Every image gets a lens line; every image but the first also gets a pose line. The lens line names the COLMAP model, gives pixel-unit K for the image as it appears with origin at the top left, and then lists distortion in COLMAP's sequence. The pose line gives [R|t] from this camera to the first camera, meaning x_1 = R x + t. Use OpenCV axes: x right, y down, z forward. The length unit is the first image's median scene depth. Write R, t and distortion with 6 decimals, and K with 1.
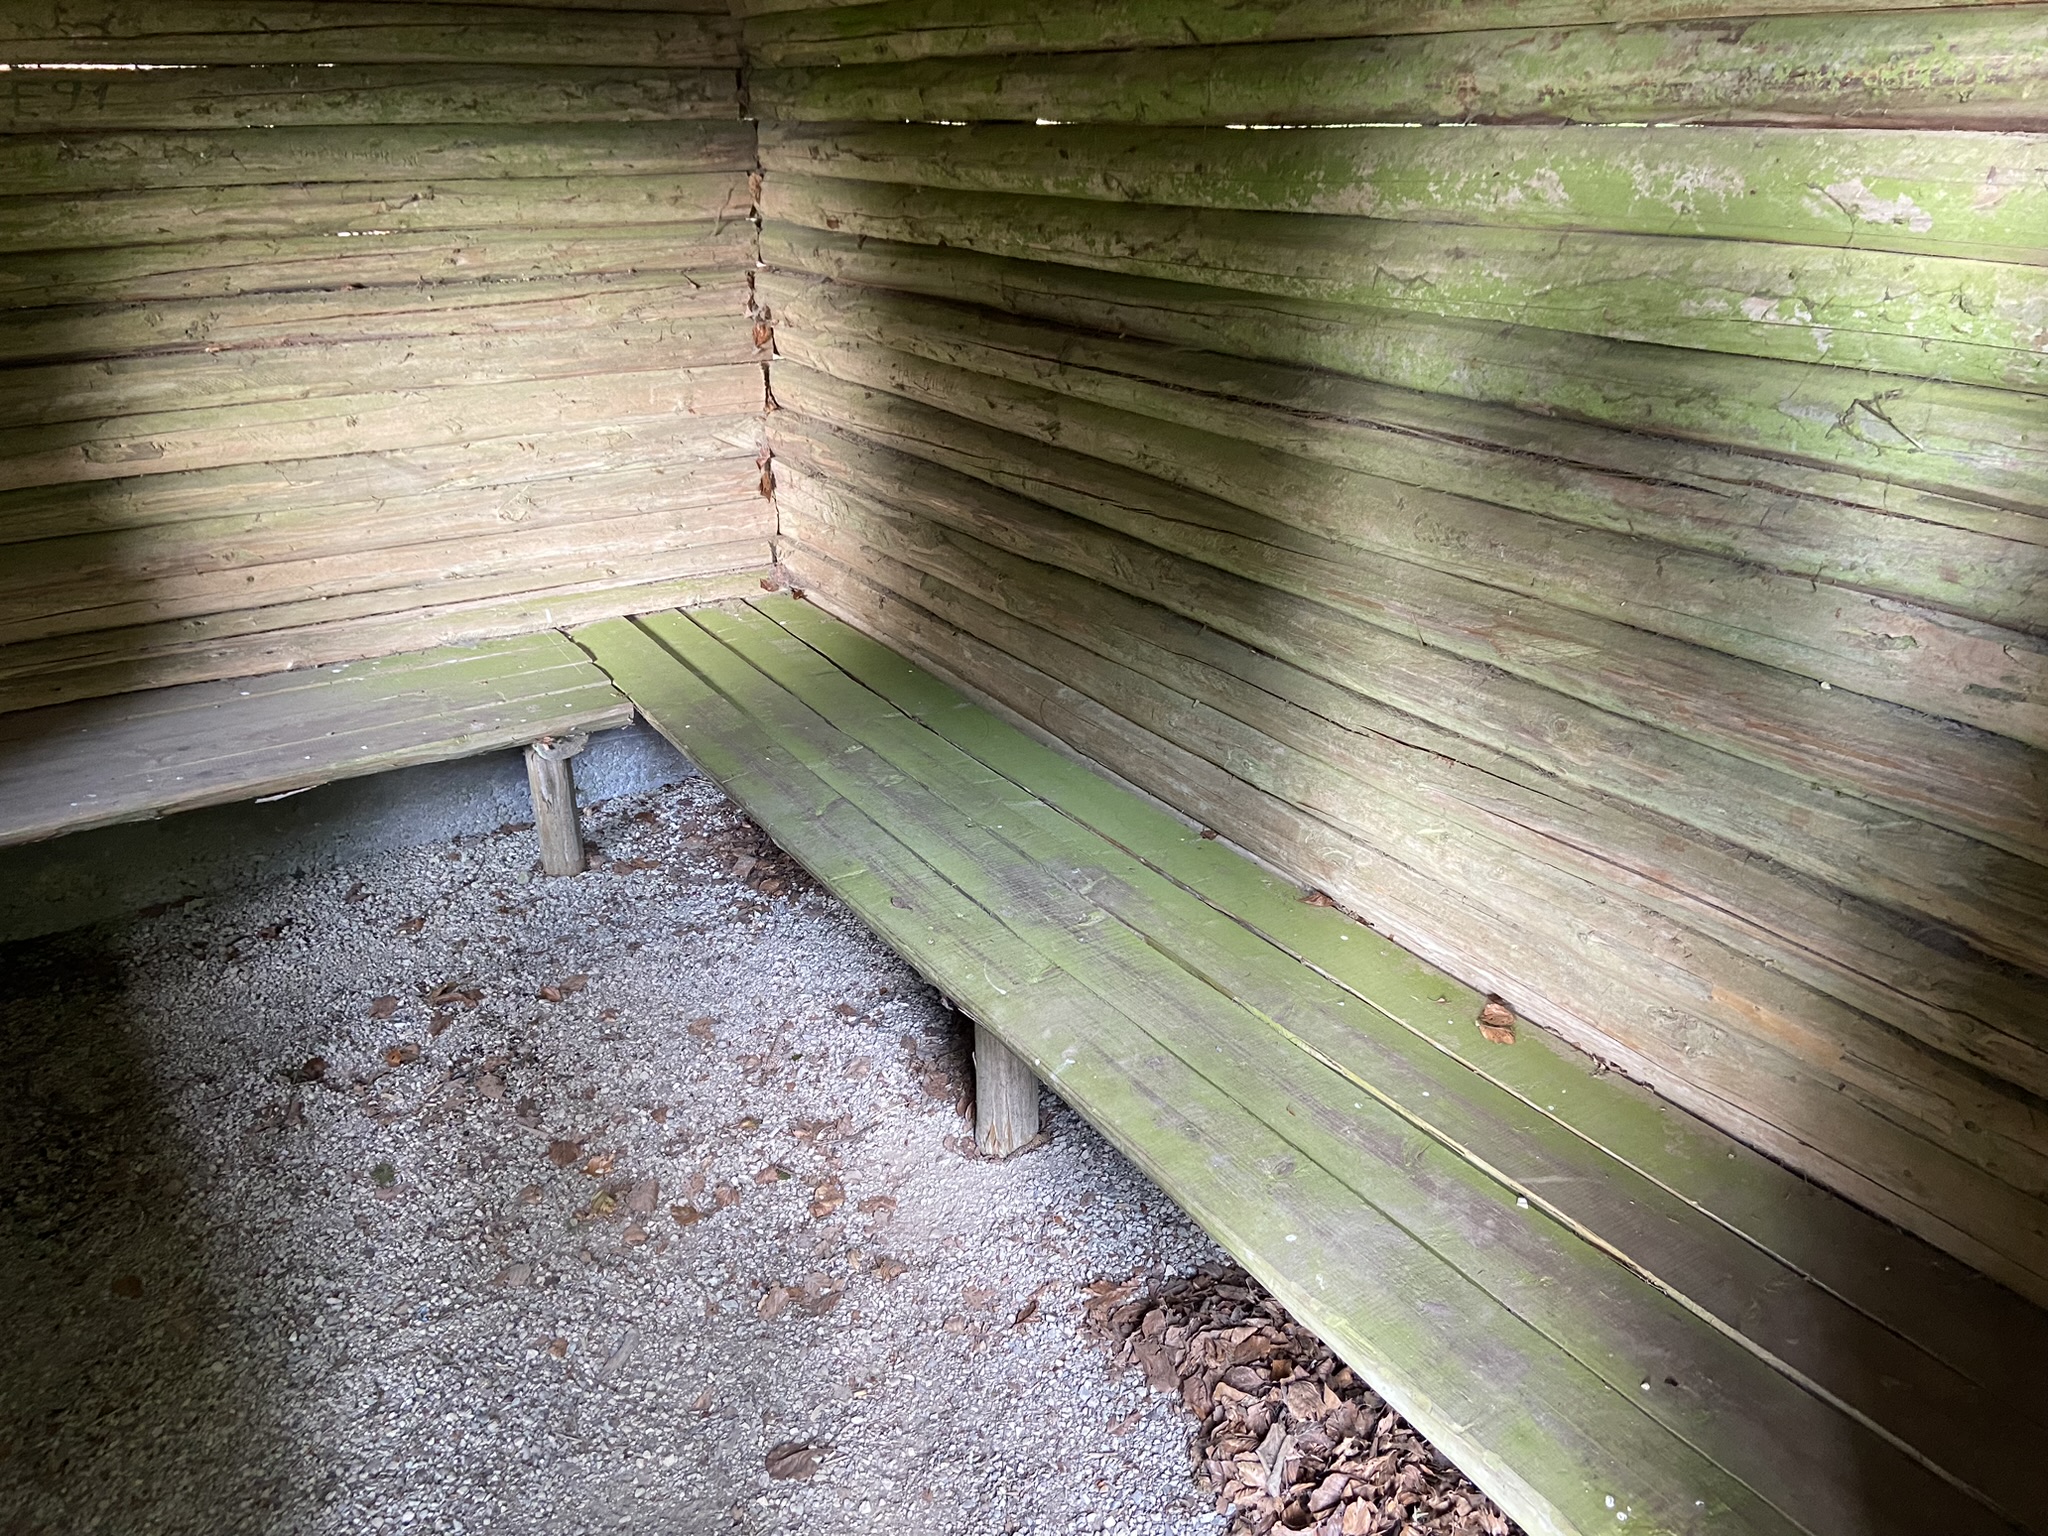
lens RADIAL K [[1530.5, 0, 1054.4], [0, 1530.5, 751.9], [0, 0, 1]] dist [0.059601, -0.077607]
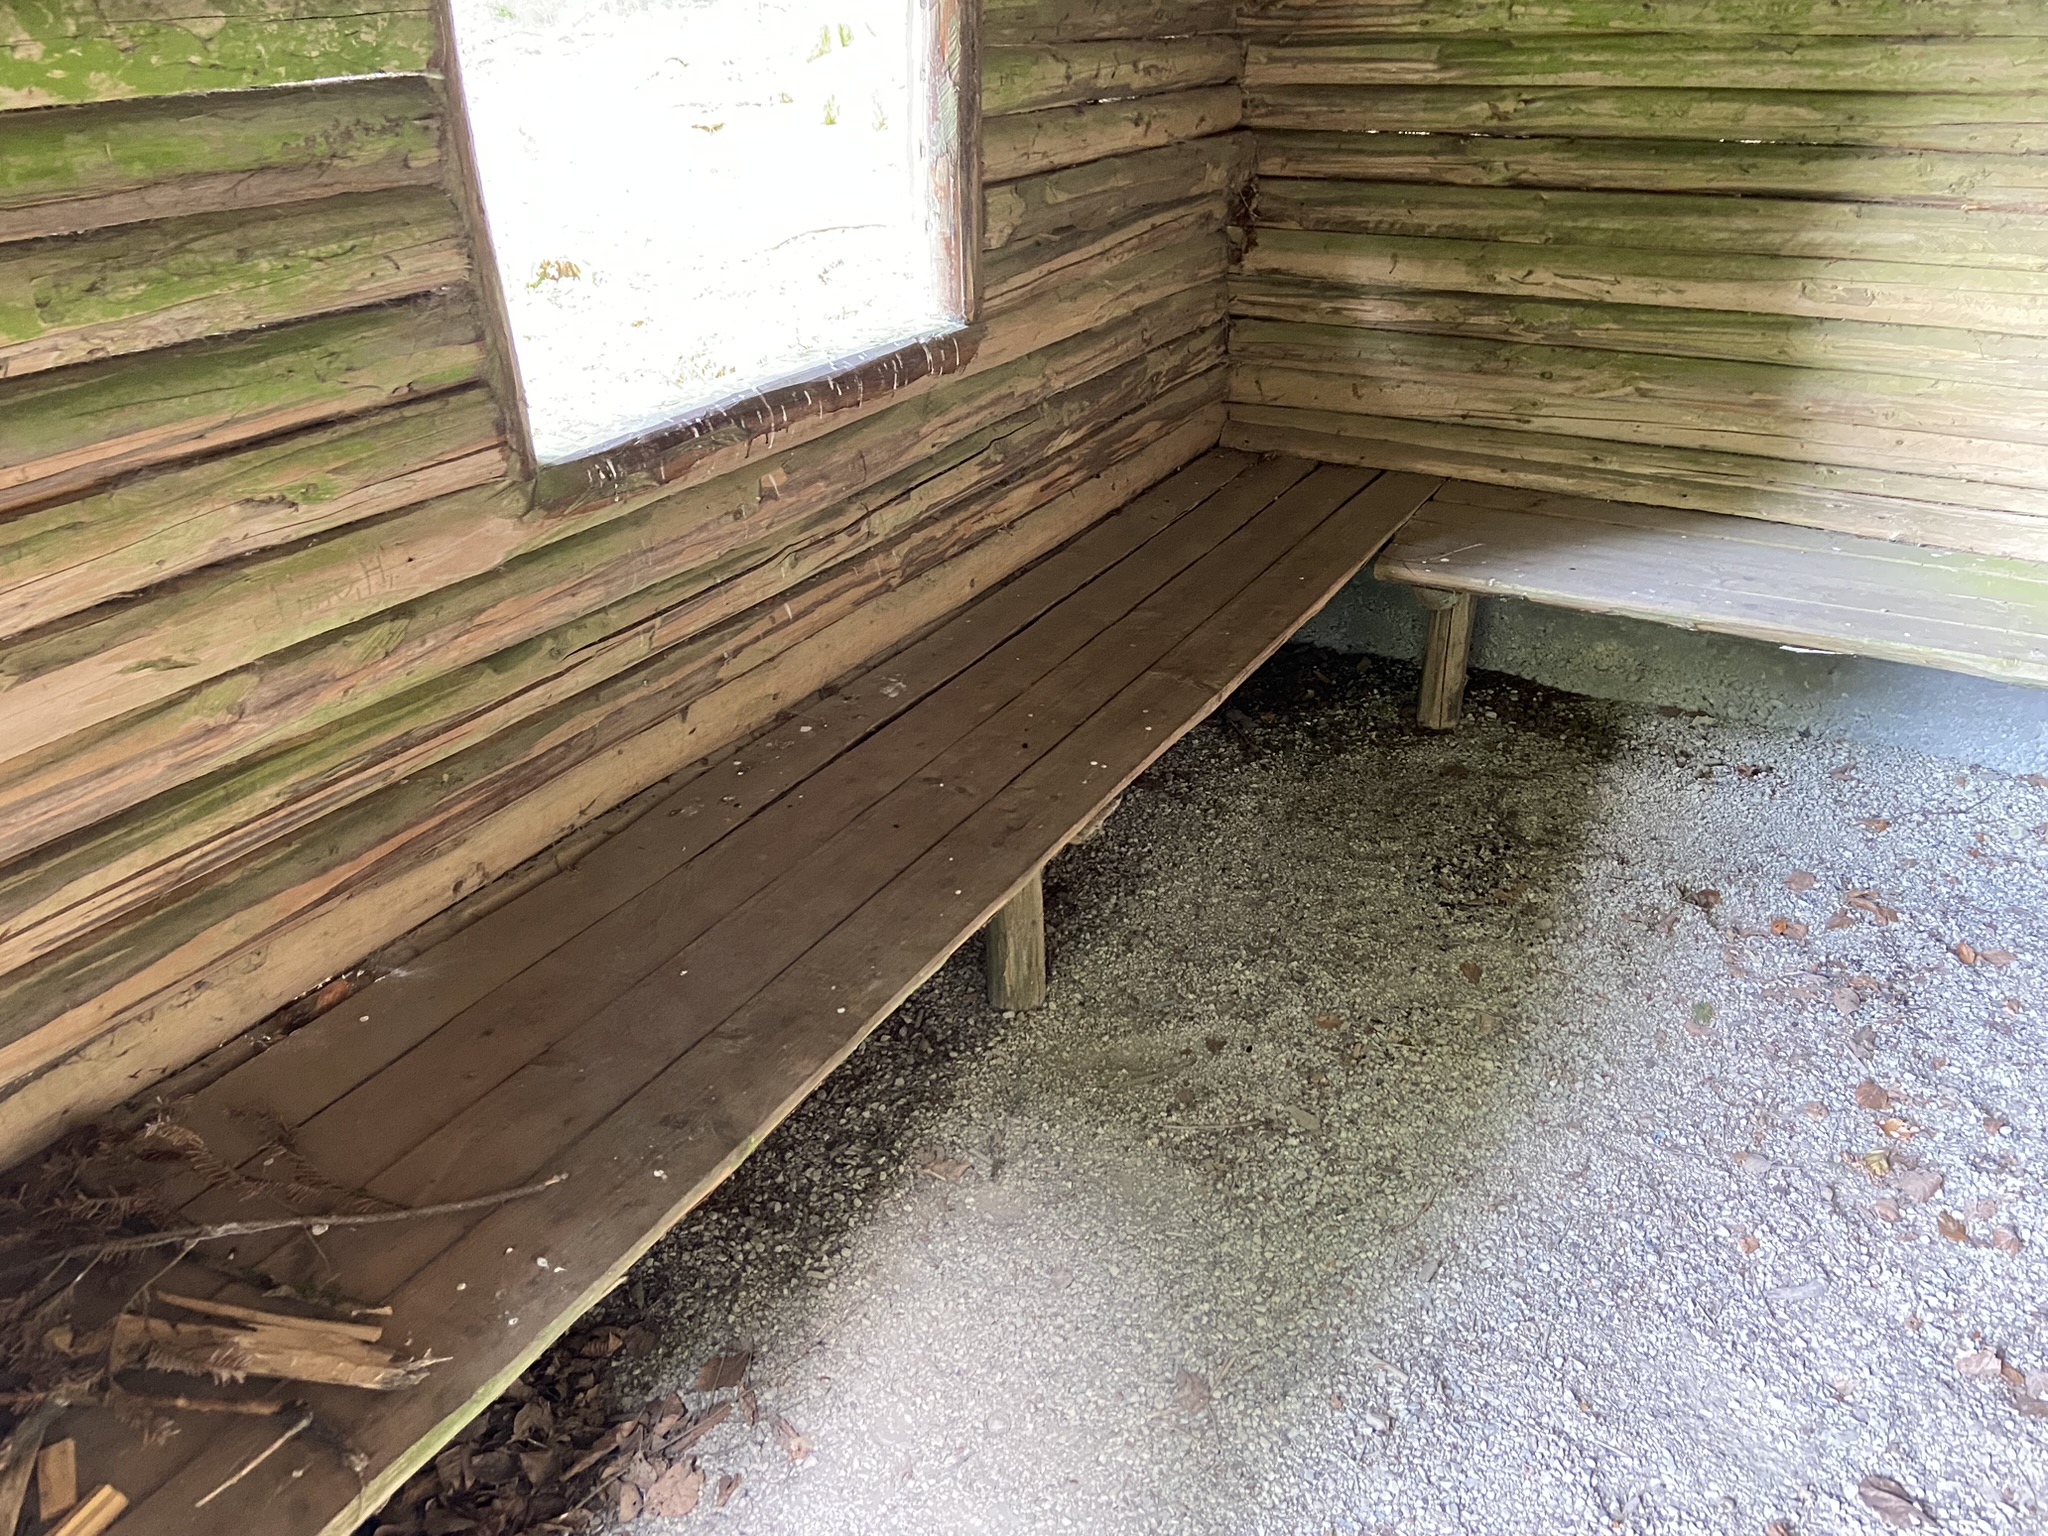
lens RADIAL K [[1530.5, 0, 1002.9], [0, 1530.5, 766.2], [0, 0, 1]] dist [0.059601, -0.077607]
pose [[0.466714, 0.408072, -0.784637, 0.087164], [-0.327221, 0.903906, 0.275465, -0.010731], [0.821648, 0.128186, 0.555395, 0.002281]]
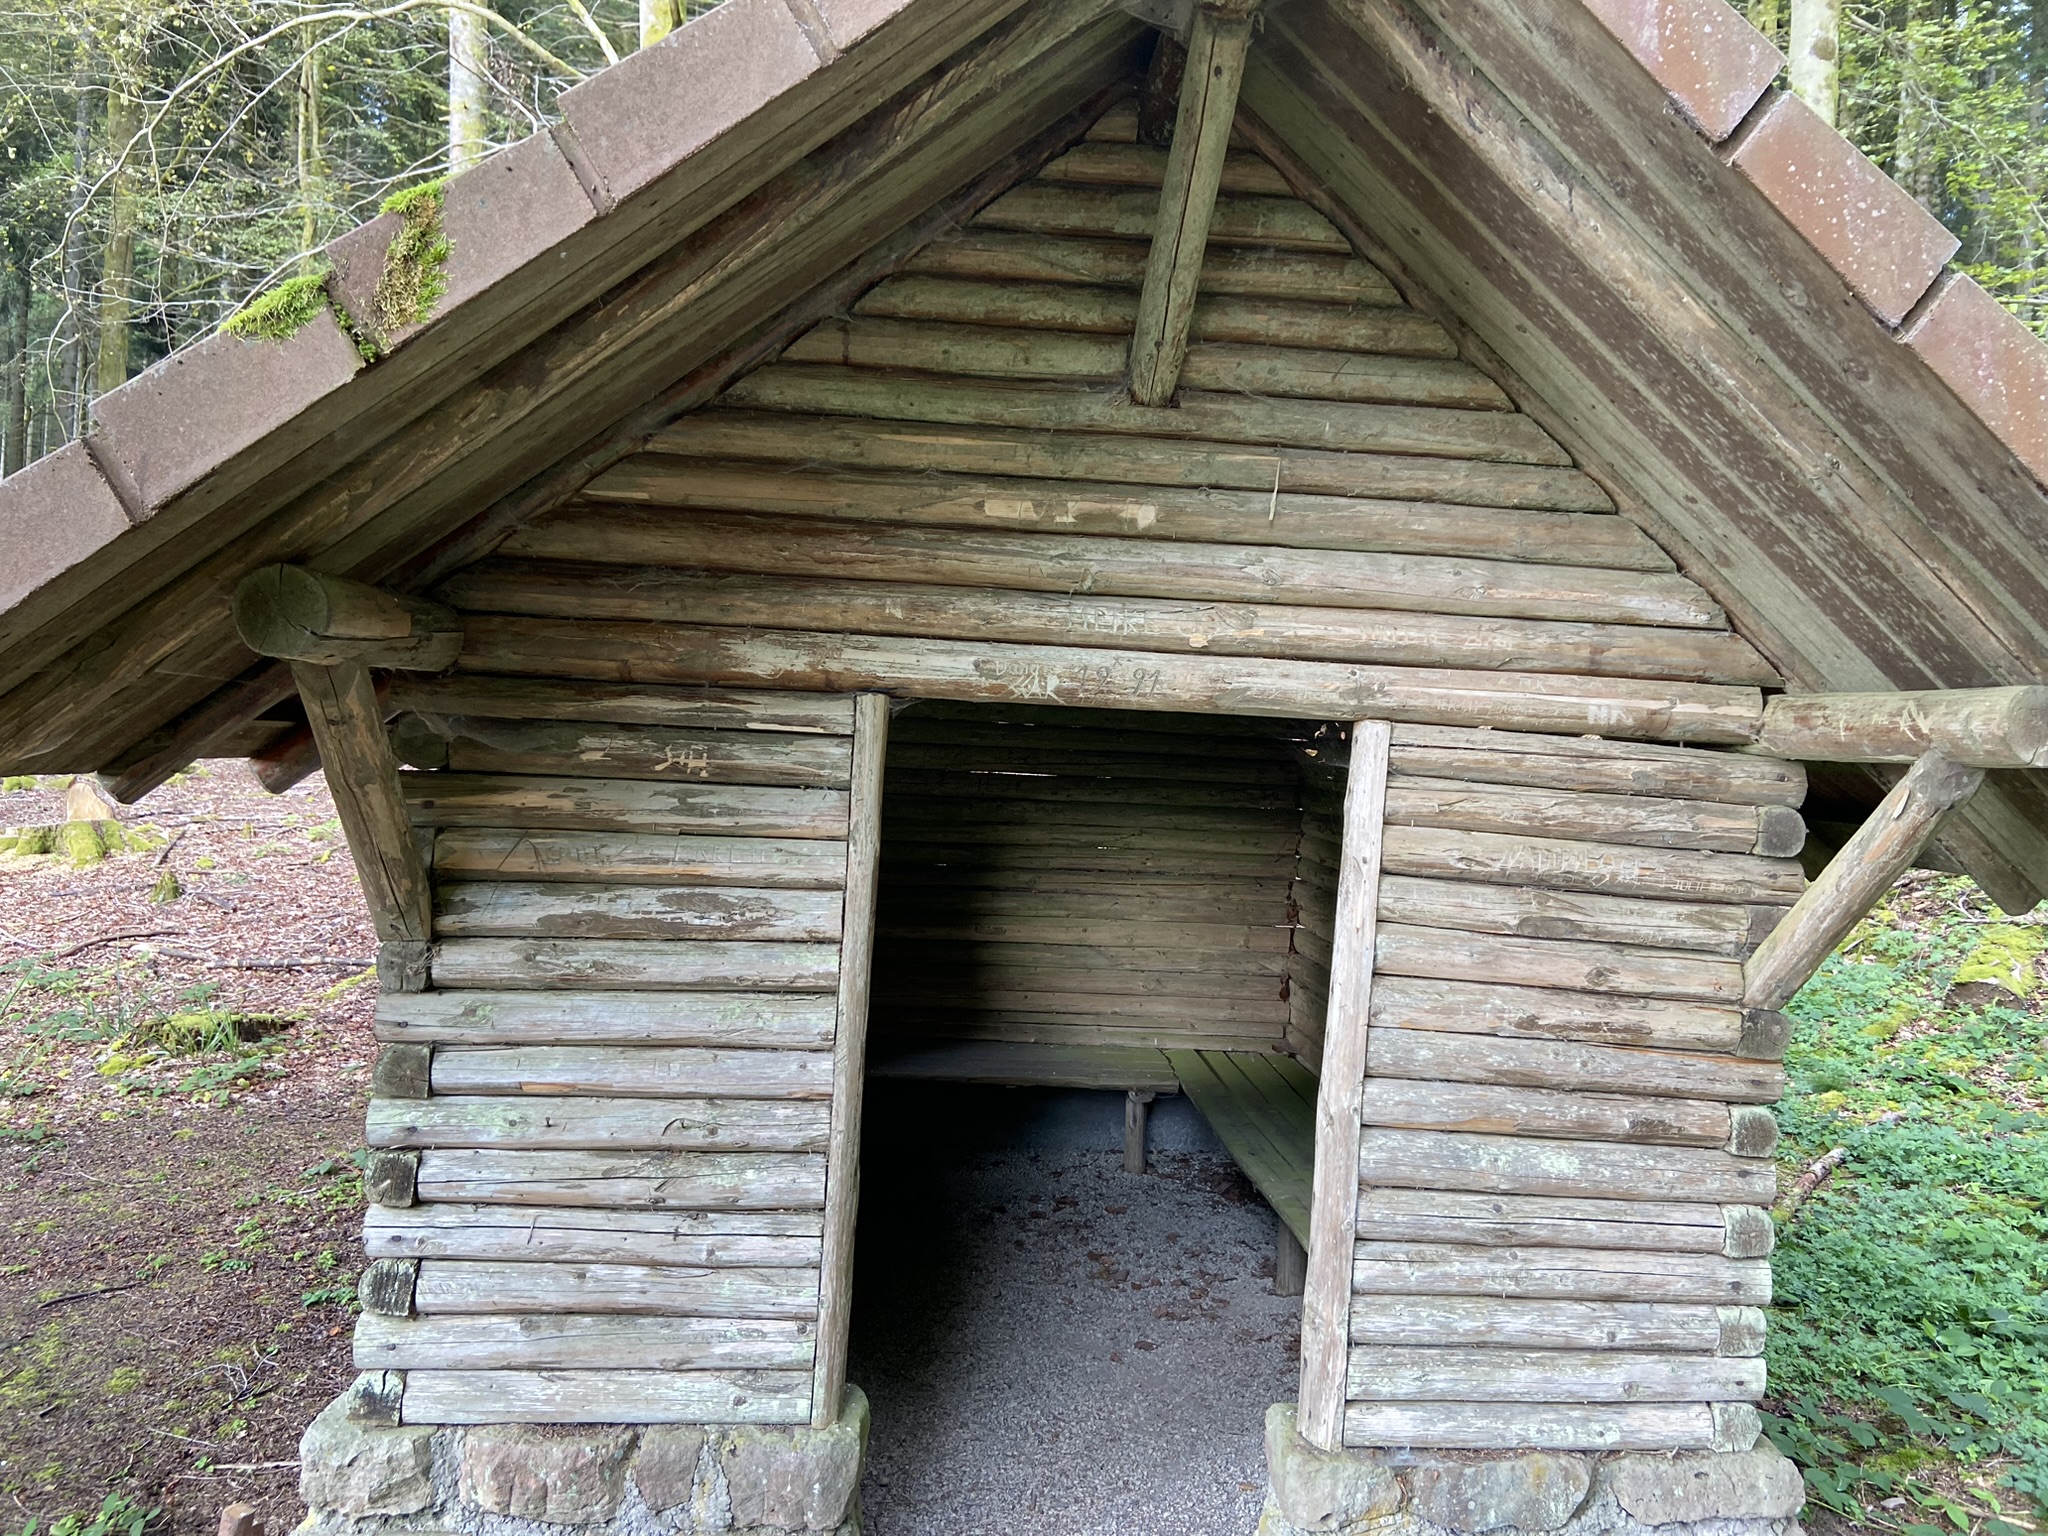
lens RADIAL K [[1530.5, 0, 1028.4], [0, 1530.5, 770.4], [0, 0, 1]] dist [0.059601, -0.077607]
pose [[0.879329, 0.059038, -0.472542, 0.515544], [-0.229226, 0.922240, -0.311333, 0.288279], [0.417416, 0.382083, 0.824485, -0.956247]]
